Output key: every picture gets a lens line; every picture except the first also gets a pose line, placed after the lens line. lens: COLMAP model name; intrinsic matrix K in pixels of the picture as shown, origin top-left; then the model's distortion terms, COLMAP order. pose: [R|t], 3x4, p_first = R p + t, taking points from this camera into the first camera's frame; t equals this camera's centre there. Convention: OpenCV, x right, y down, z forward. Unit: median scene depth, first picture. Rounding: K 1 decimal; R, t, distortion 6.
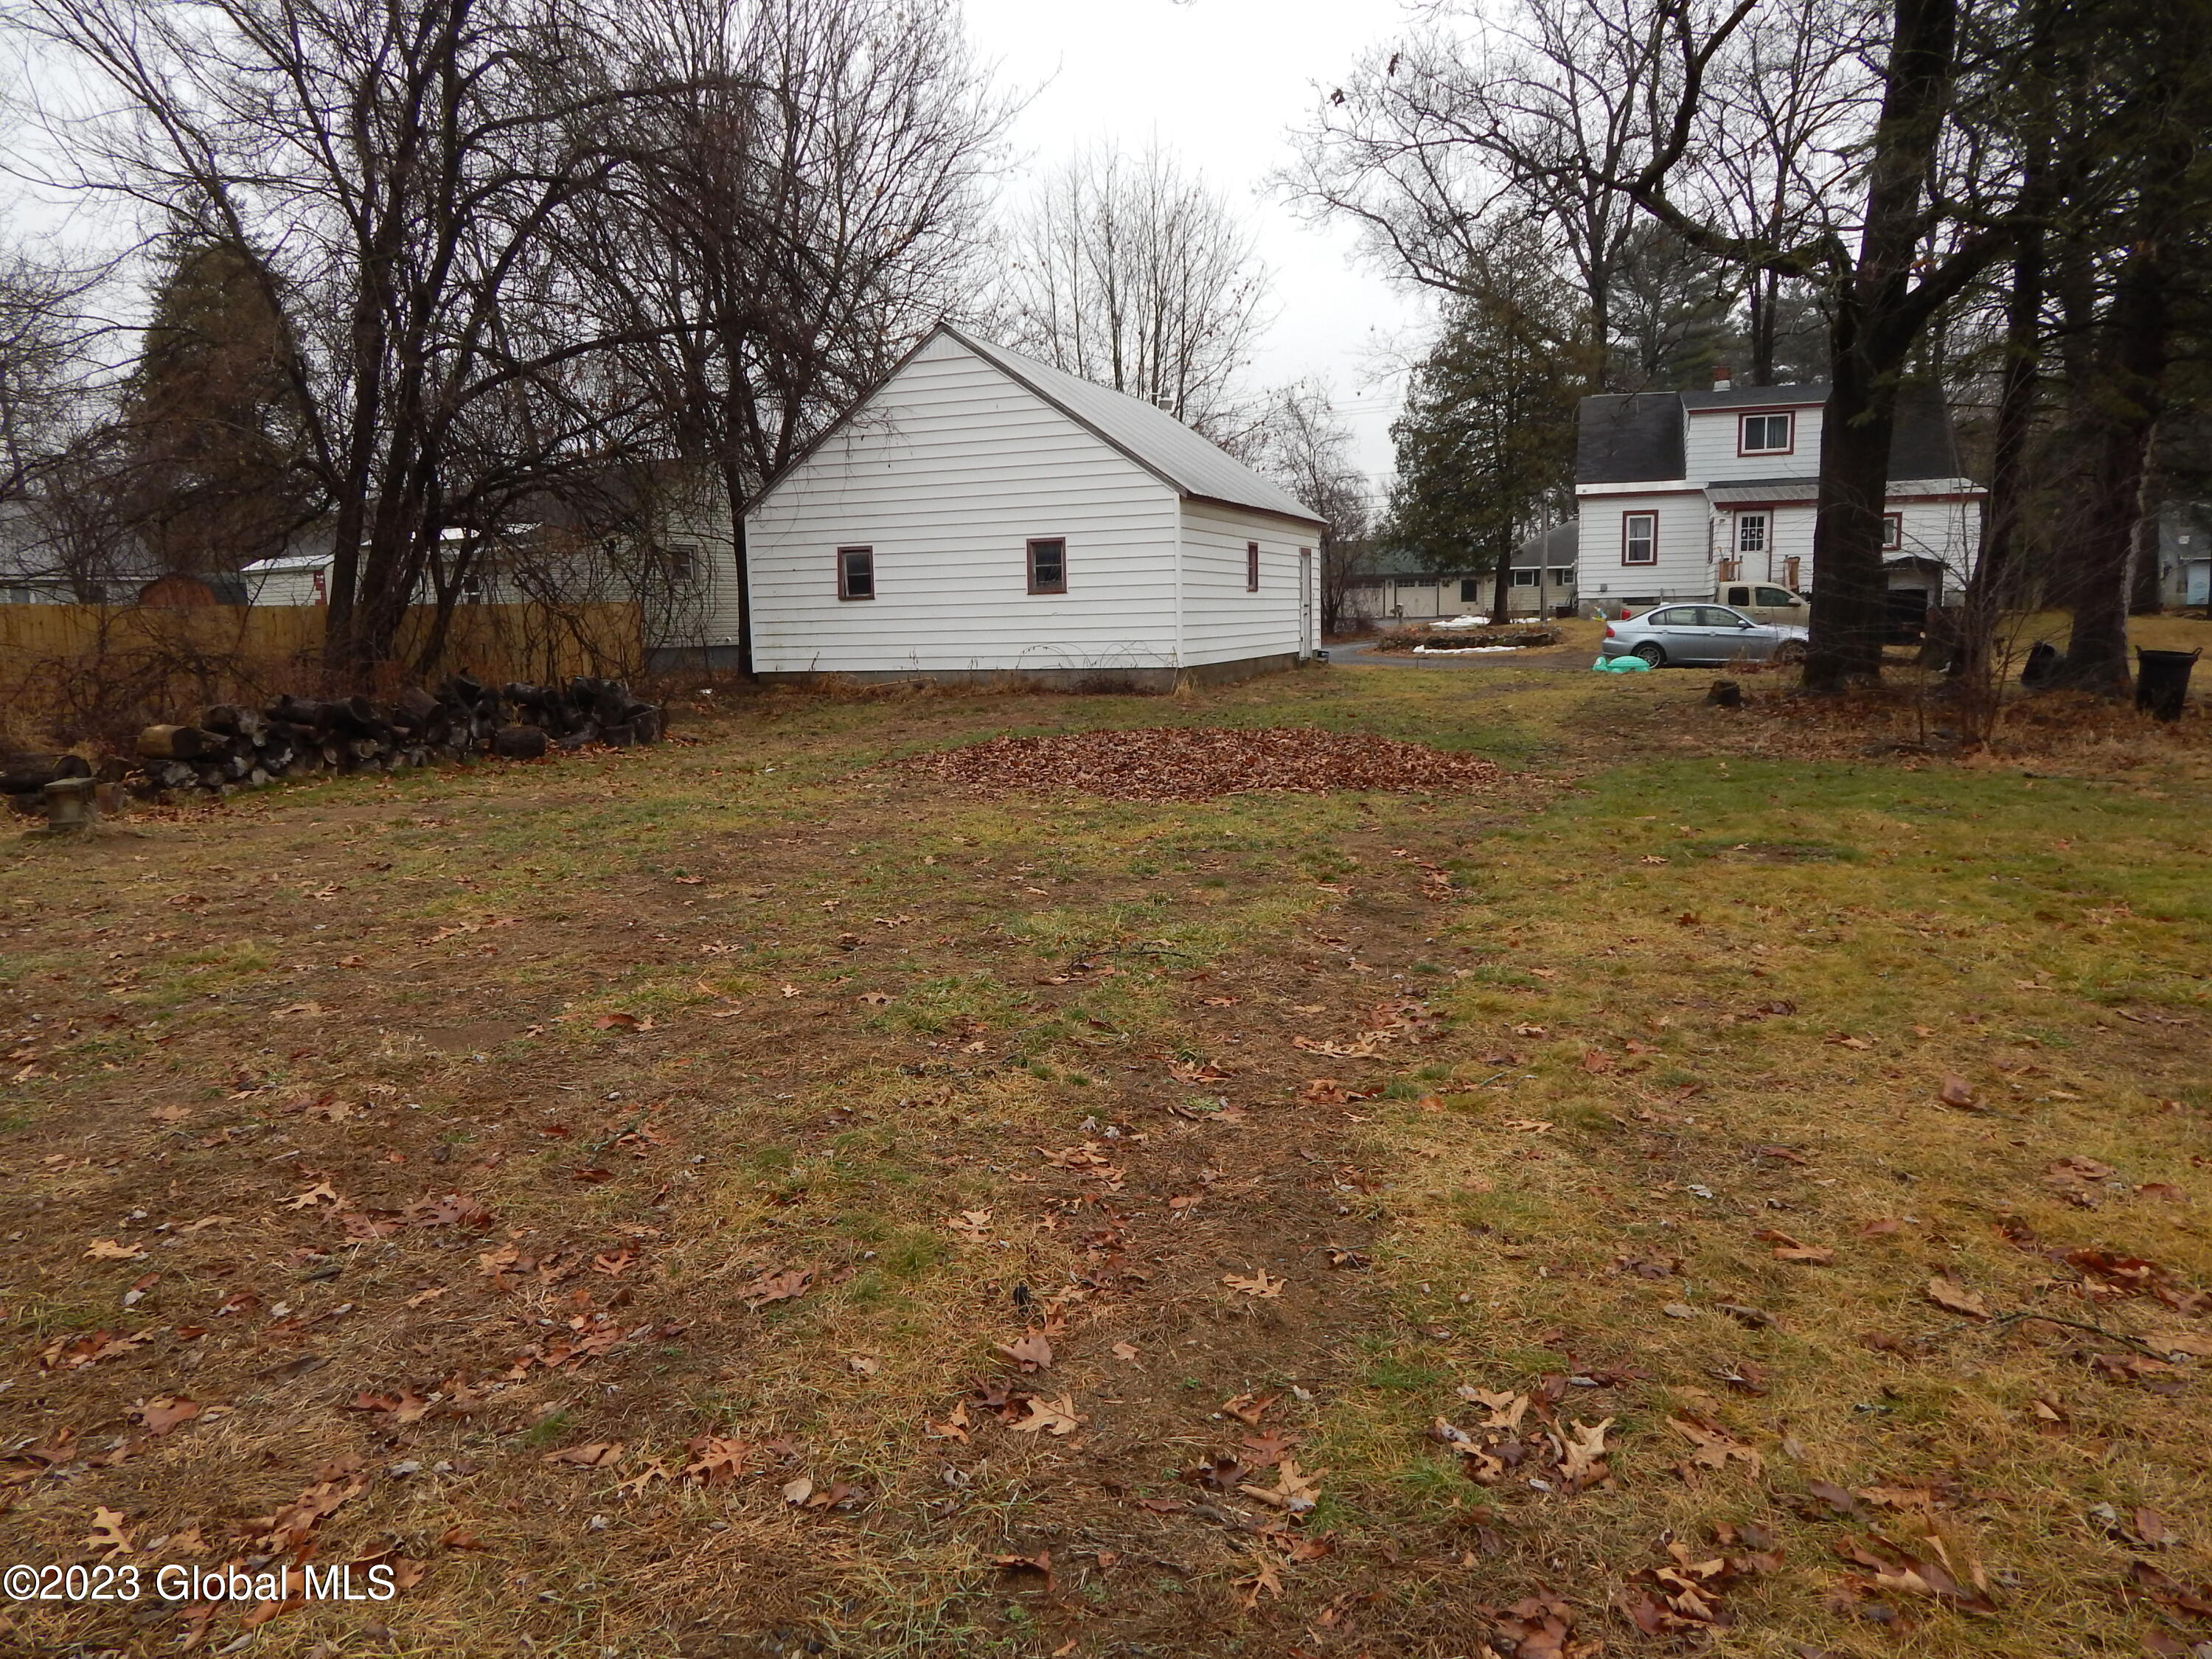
lens RADIAL K [[1451.2, 0, 1110.2], [0, 1451.2, 832.3], [0, 0, 1]] dist [-0.001174, -0.006078]
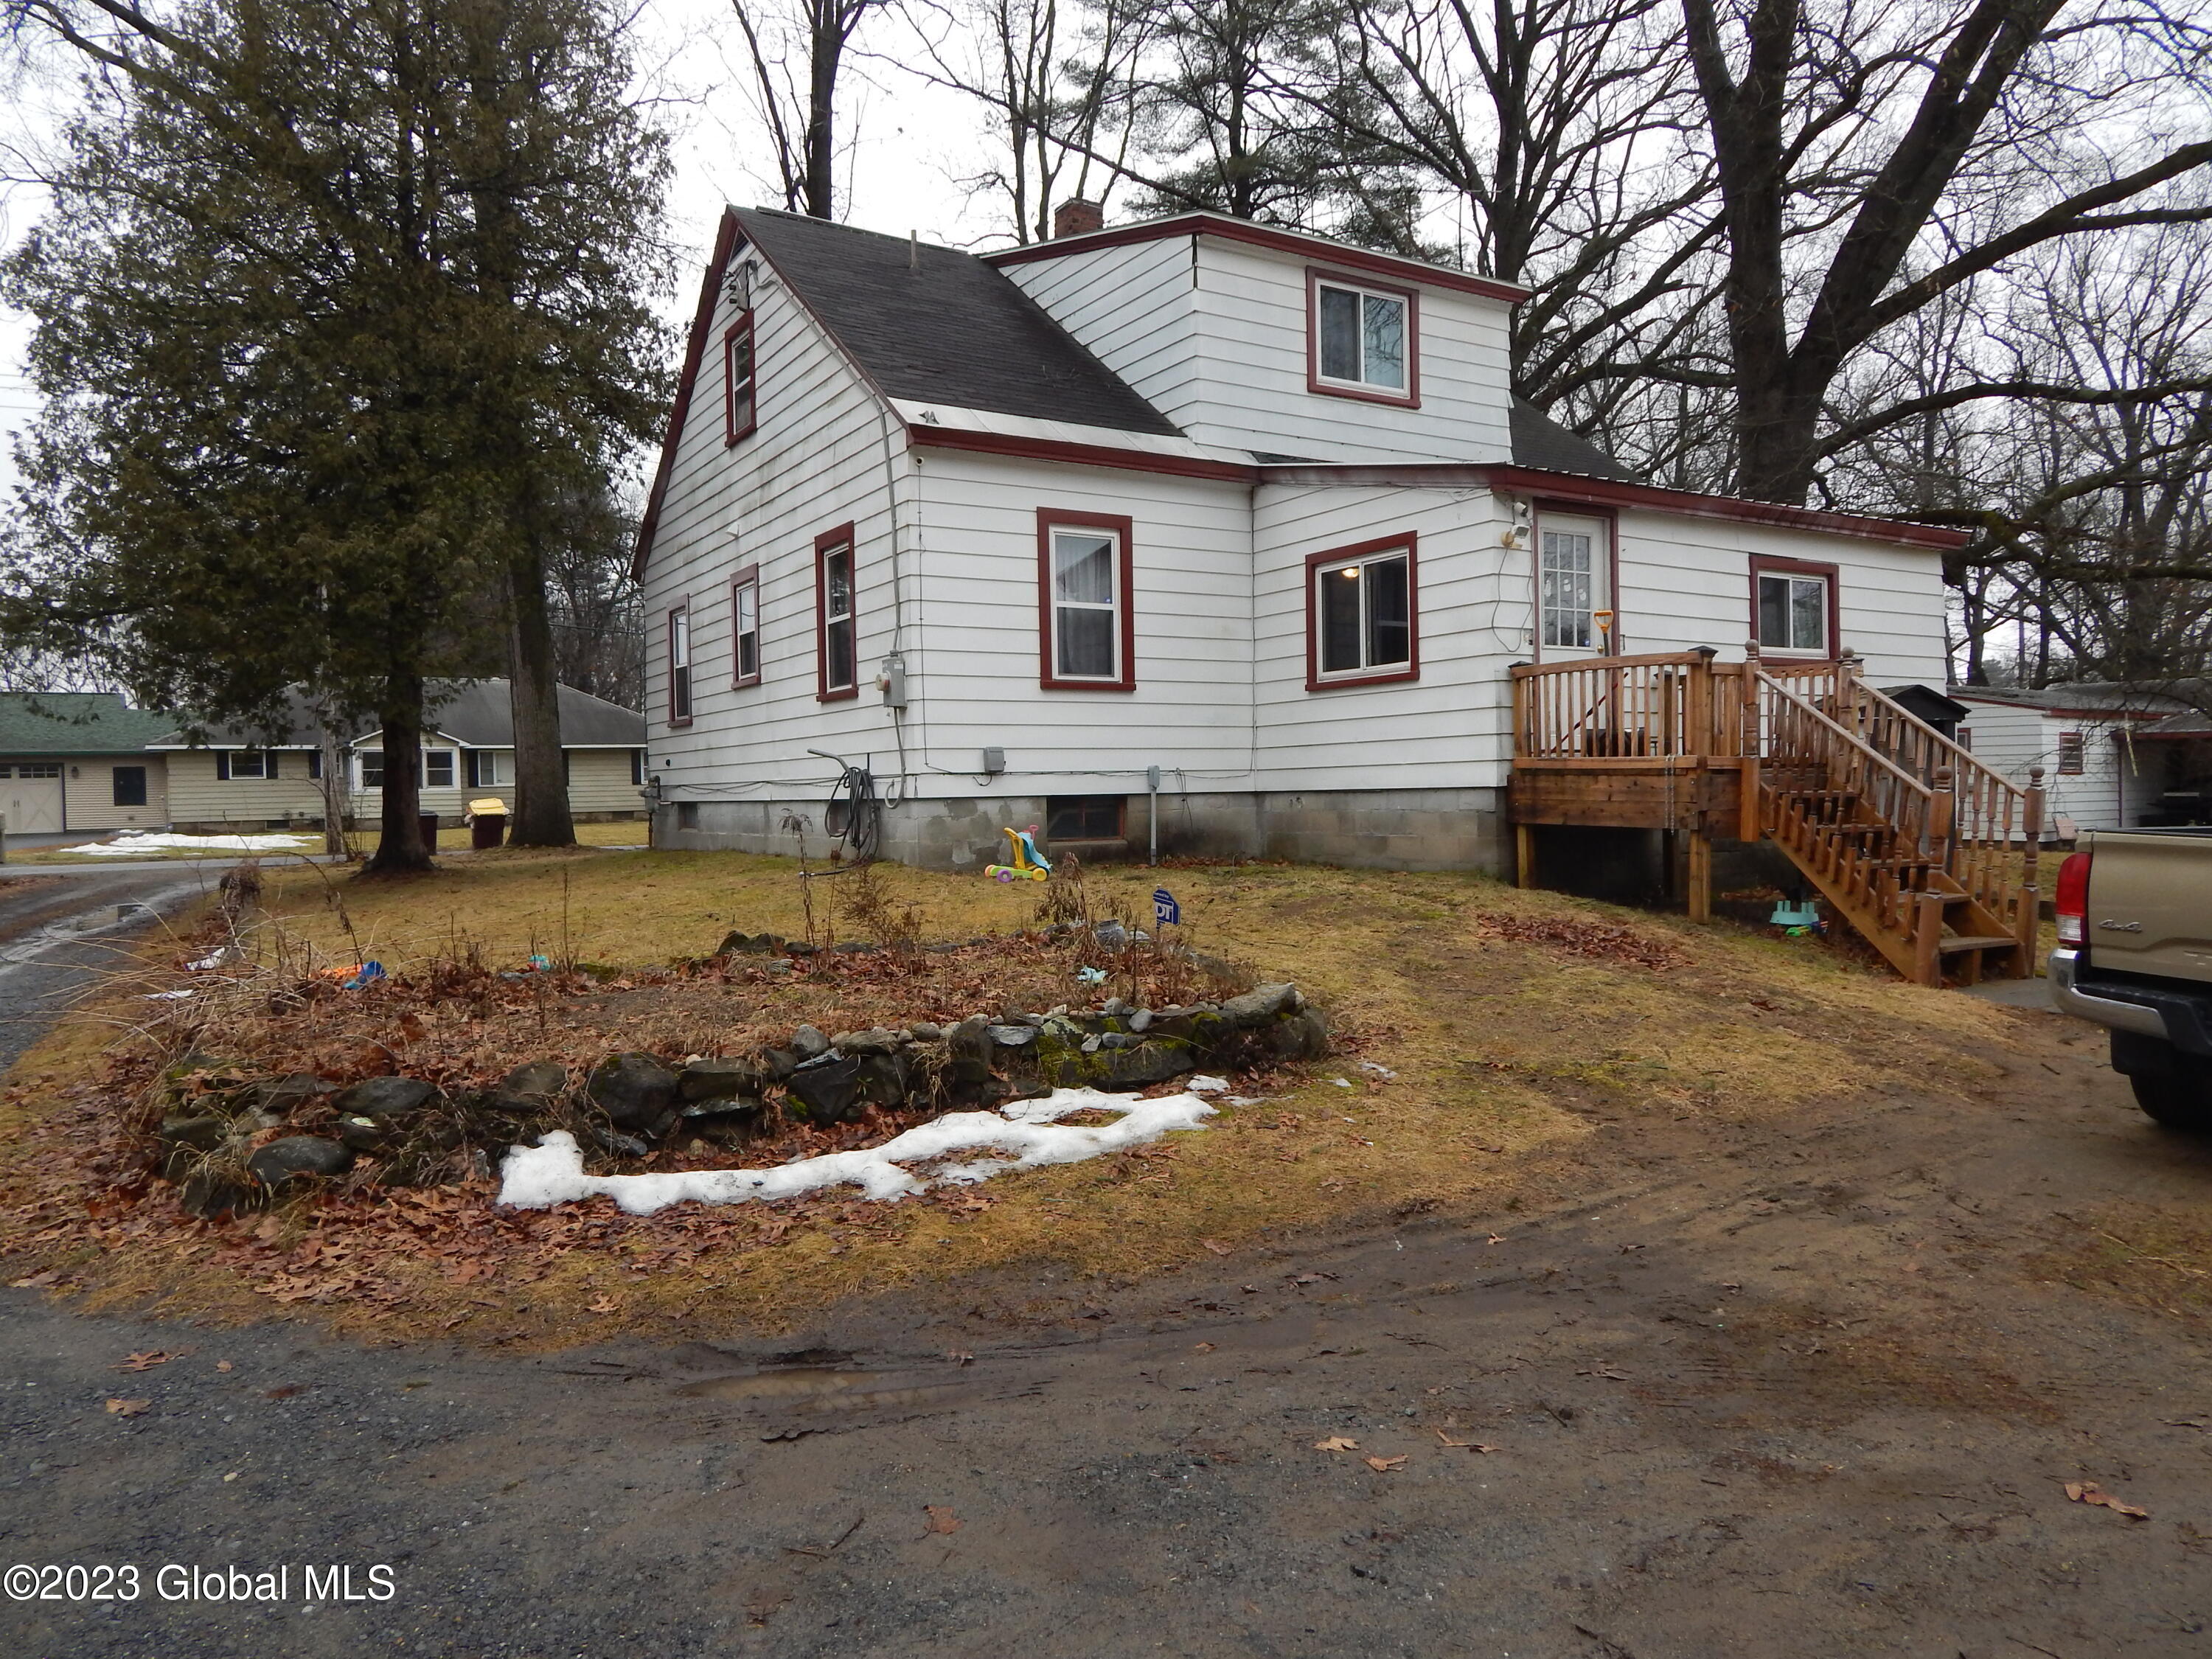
lens RADIAL K [[1451.2, 0, 1099.5], [0, 1451.2, 819.4], [0, 0, 1]] dist [-0.001174, -0.006078]
pose [[0.640367, -0.009967, 0.768004, 0.131883], [0.121390, 0.988662, -0.088386, -0.129559], [-0.758415, 0.149828, 0.634317, 0.804604]]
